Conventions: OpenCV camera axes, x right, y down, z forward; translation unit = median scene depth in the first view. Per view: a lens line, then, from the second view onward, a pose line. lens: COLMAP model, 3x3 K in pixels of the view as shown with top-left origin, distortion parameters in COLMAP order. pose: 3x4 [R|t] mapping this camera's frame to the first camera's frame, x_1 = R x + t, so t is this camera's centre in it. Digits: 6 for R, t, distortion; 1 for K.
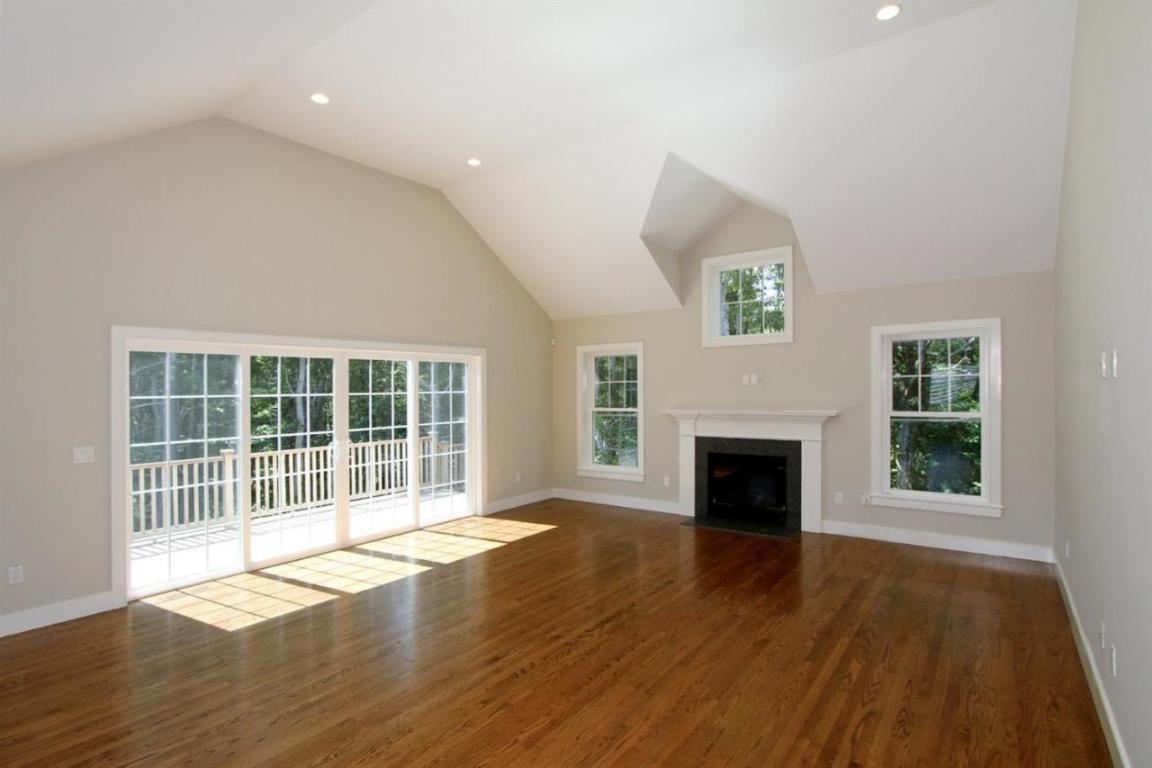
lens RADIAL K [[569.6, 0, 576.0], [0, 569.6, 384.0], [0, 0, 1]] dist [-0.015319, 0.000002]
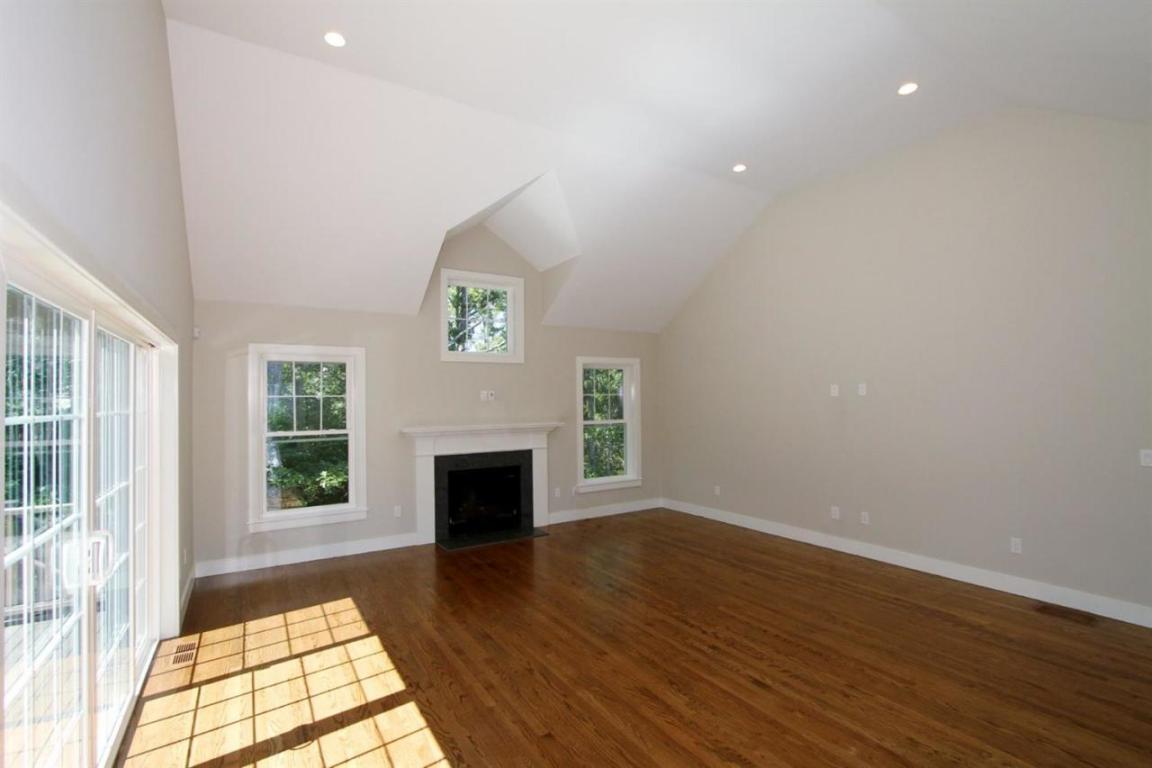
lens RADIAL K [[529.0, 0, 600.7], [0, 529.0, 390.1], [0, 0, 1]] dist [-0.021678, 0.000080]
pose [[0.343123, 0.026946, 0.938904, -0.576980], [0.001263, 0.999574, -0.029149, 0.011537], [-0.939290, 0.011188, 0.342943, 0.507518]]
